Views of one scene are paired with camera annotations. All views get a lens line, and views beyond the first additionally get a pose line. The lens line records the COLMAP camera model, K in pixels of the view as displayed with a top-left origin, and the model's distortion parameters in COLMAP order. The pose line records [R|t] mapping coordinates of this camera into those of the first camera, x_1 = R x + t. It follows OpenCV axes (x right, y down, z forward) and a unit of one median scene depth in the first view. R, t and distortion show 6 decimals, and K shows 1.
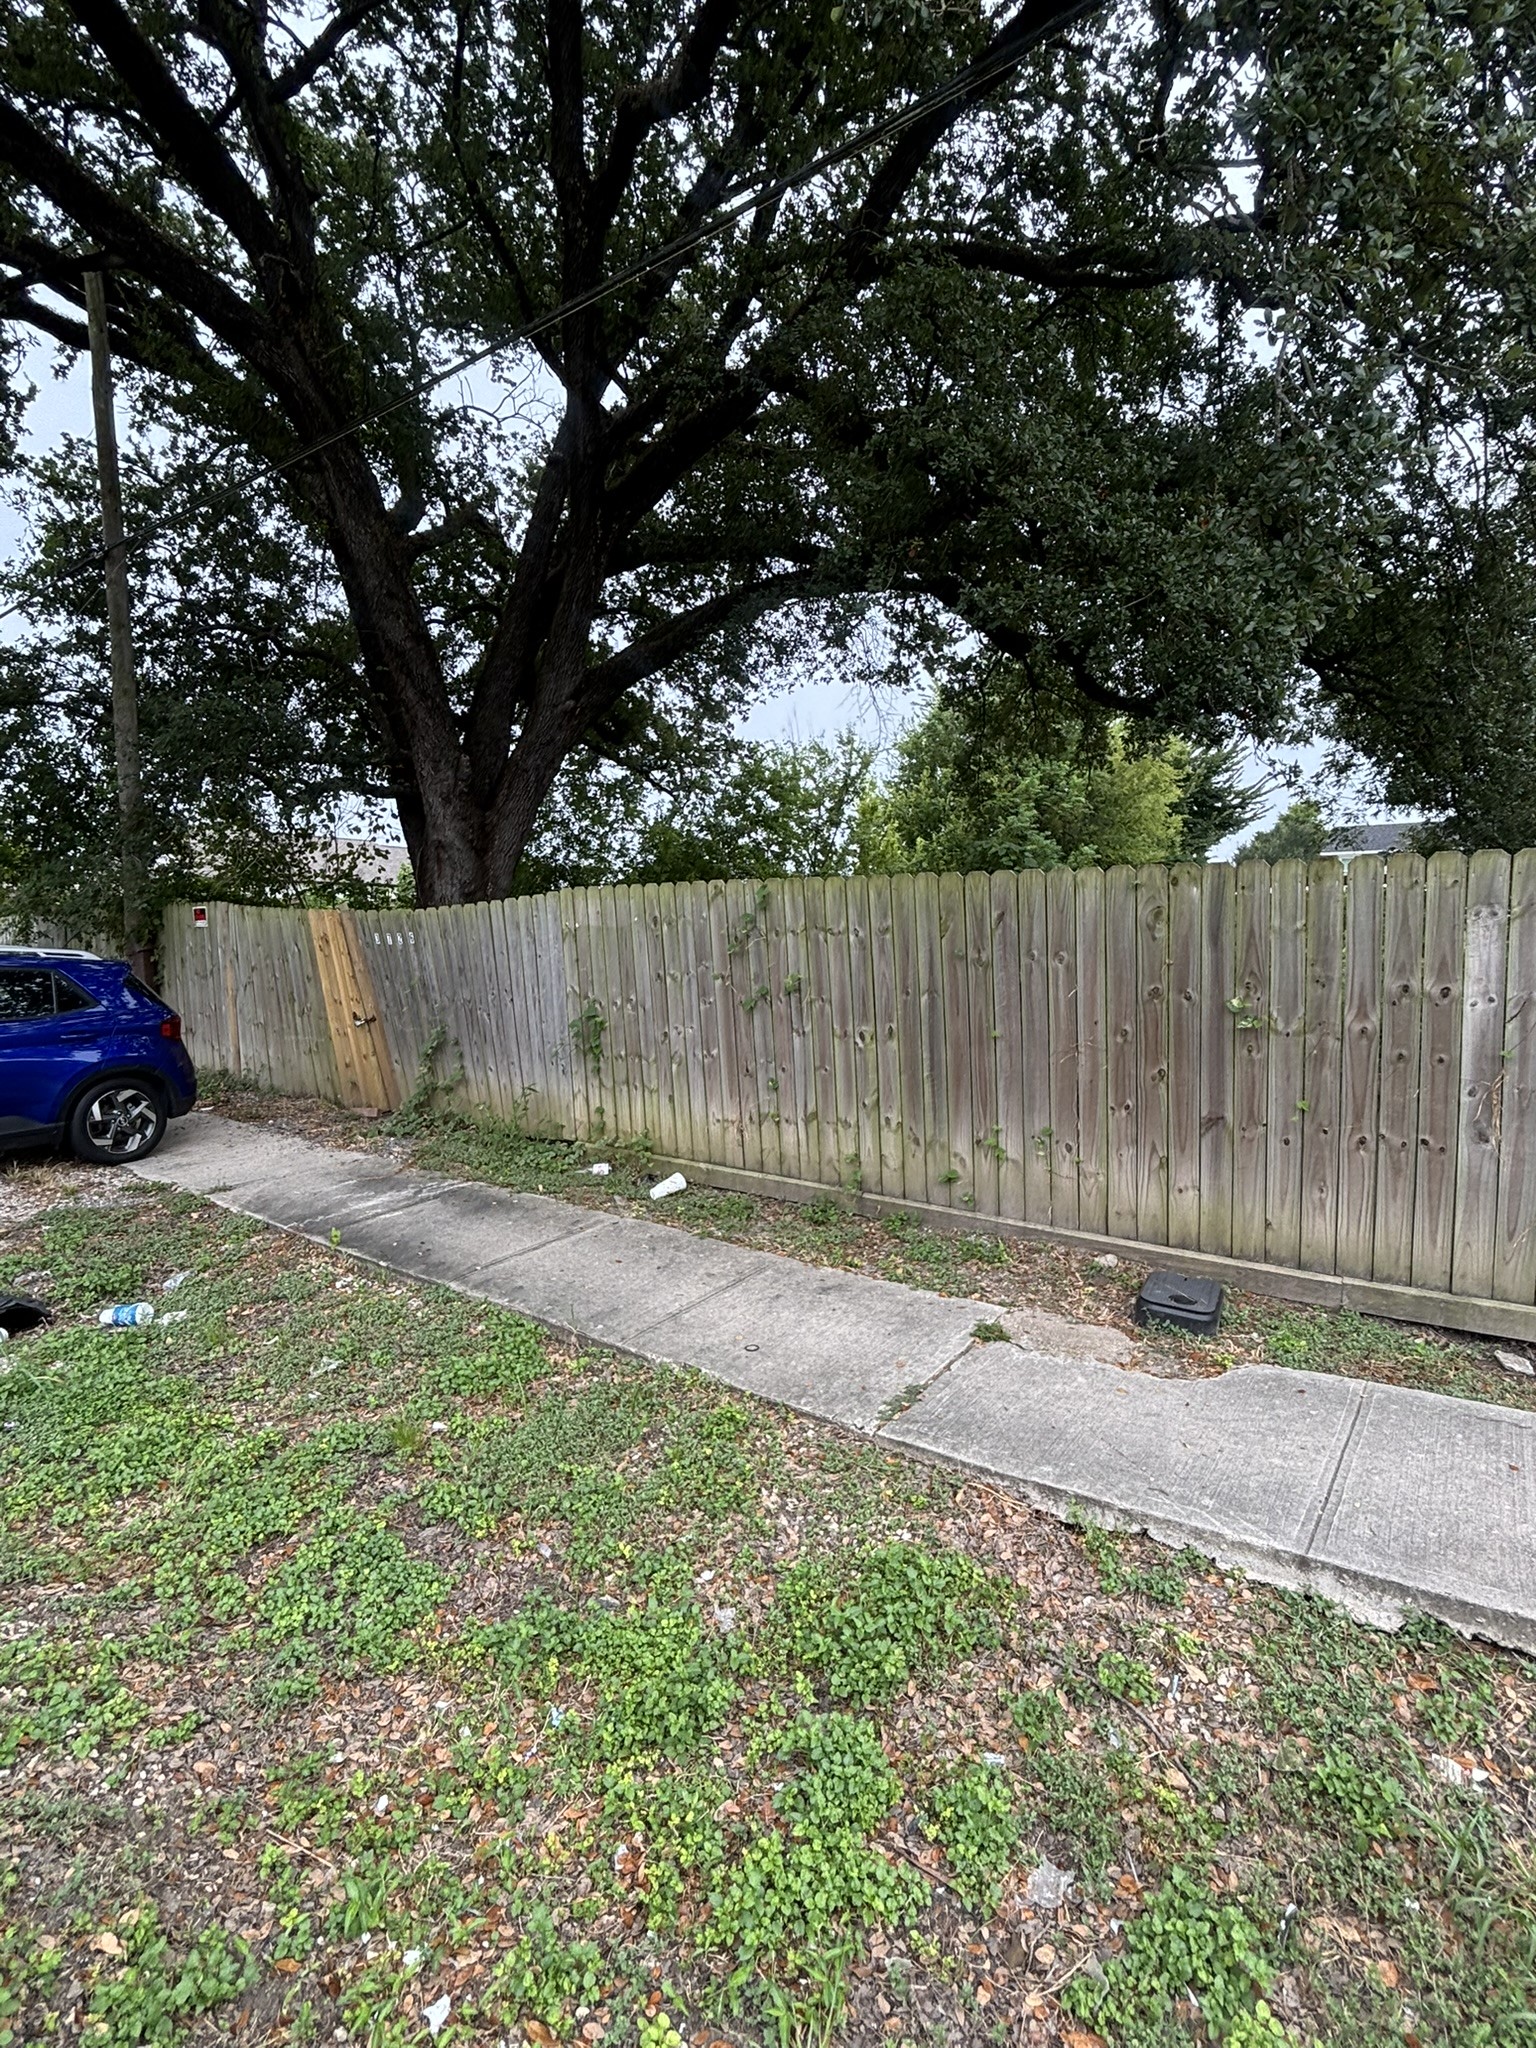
lens RADIAL K [[1016.9, 0, 764.9], [0, 1016.9, 1021.8], [0, 0, 1]] dist [0.033952, -0.030663]
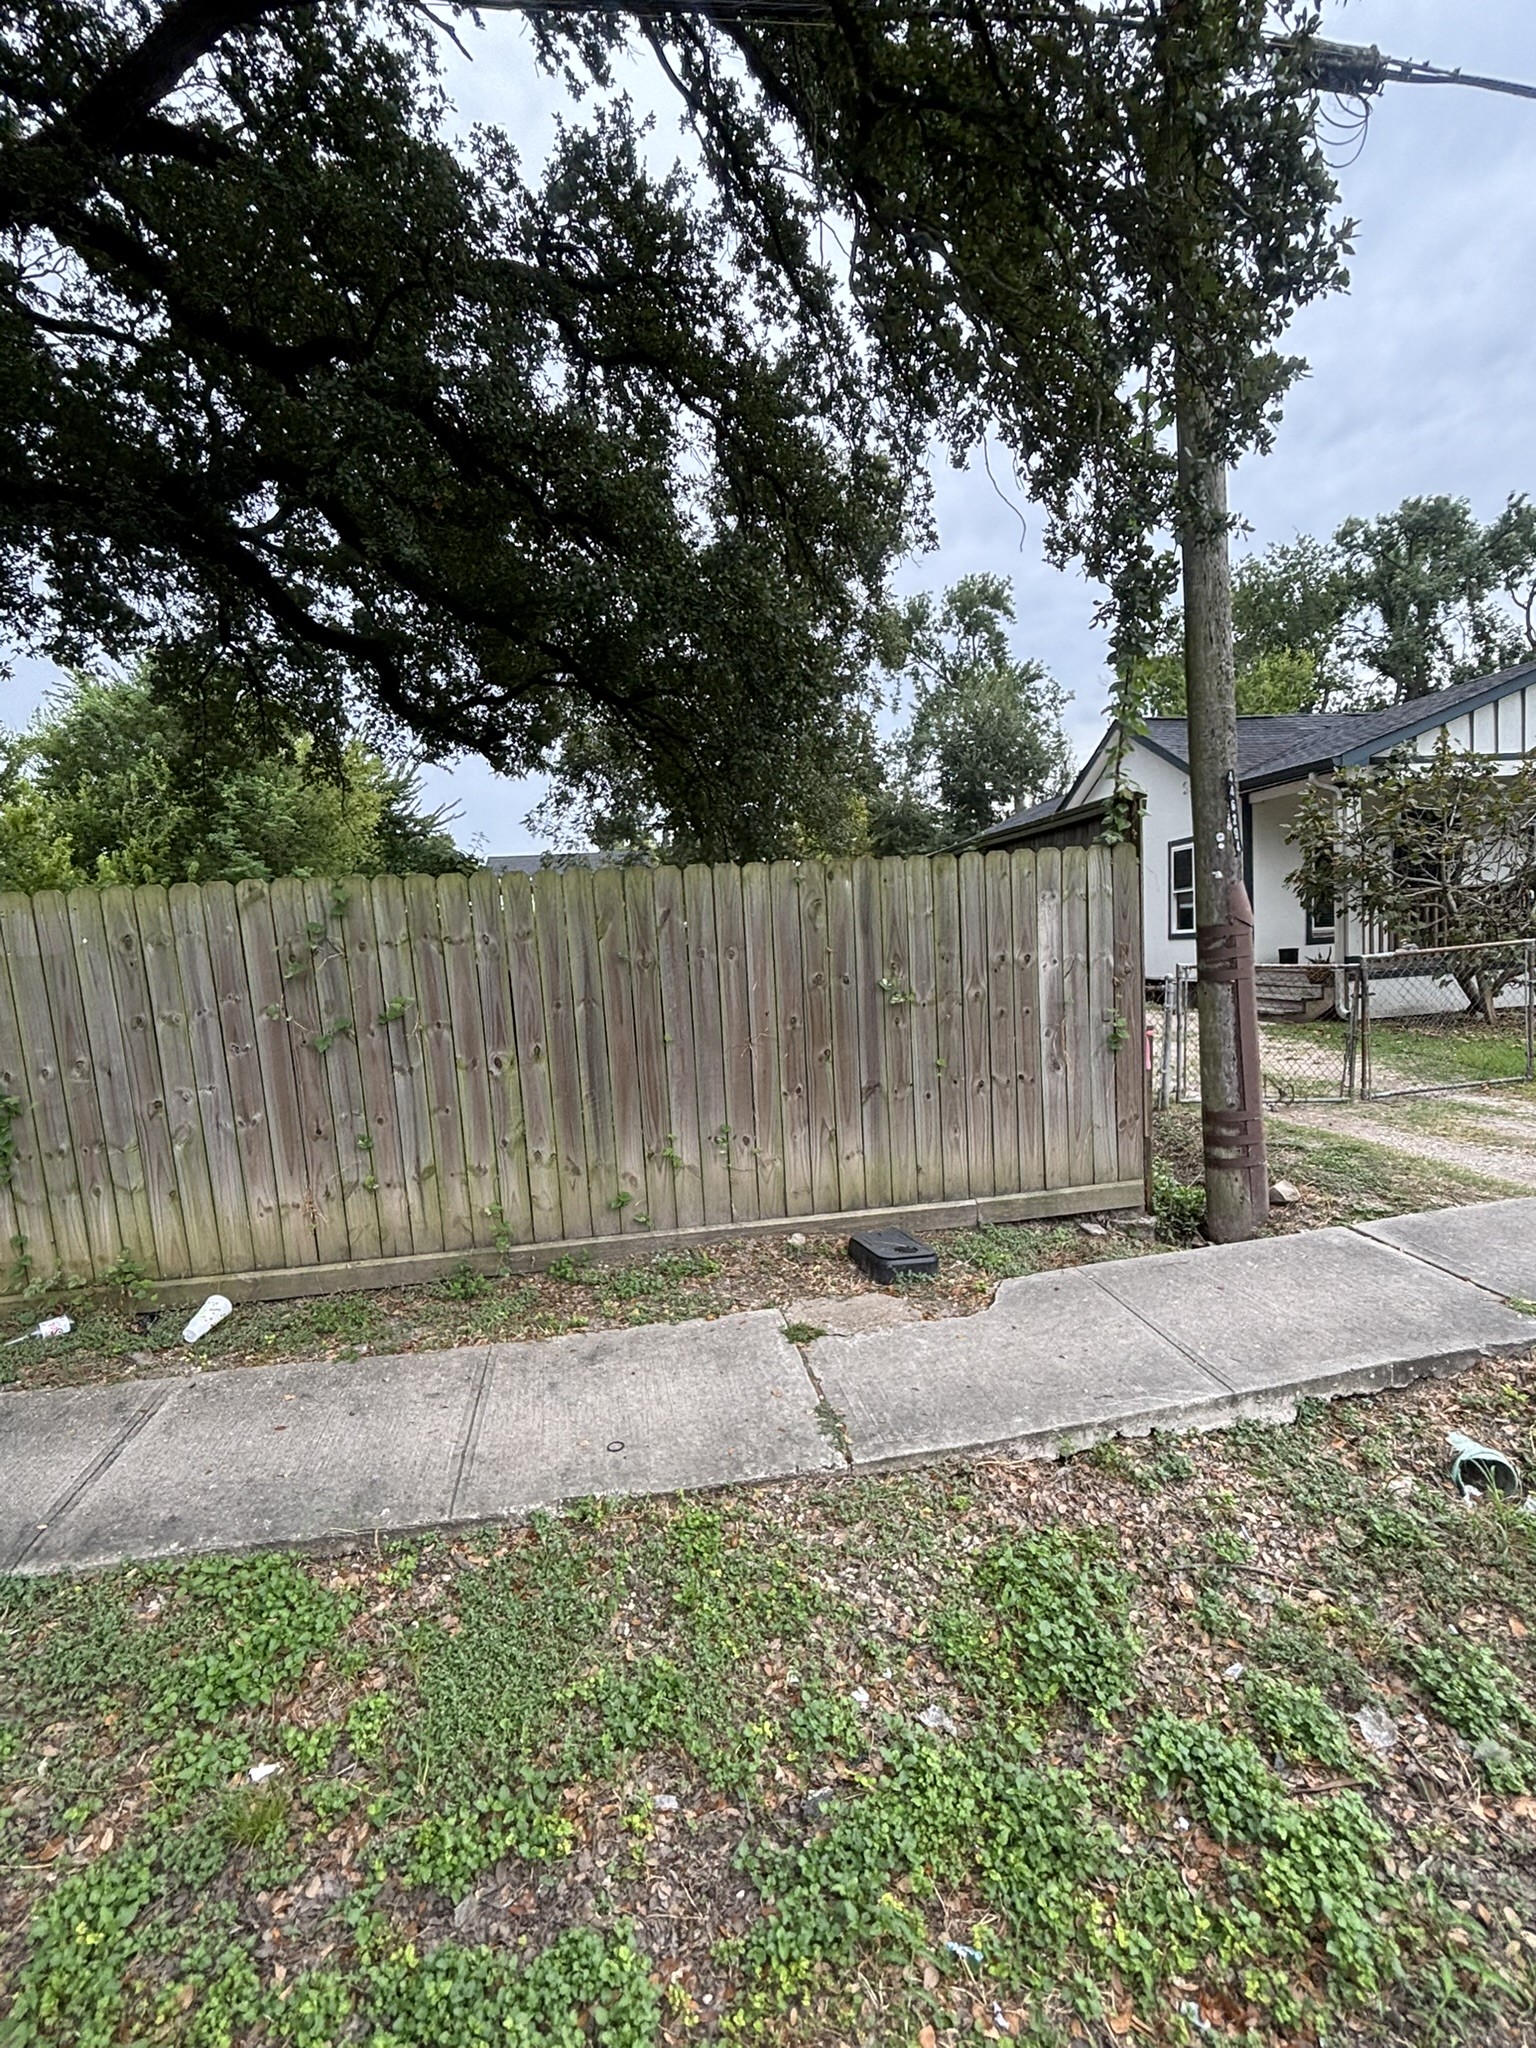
lens RADIAL K [[1016.9, 0, 764.9], [0, 1016.9, 1021.8], [0, 0, 1]] dist [0.033952, -0.030663]
pose [[0.691131, -0.097415, 0.716135, -0.399011], [0.117695, 0.992818, 0.021467, -0.012980], [-0.713082, 0.069449, 0.697632, 0.278107]]
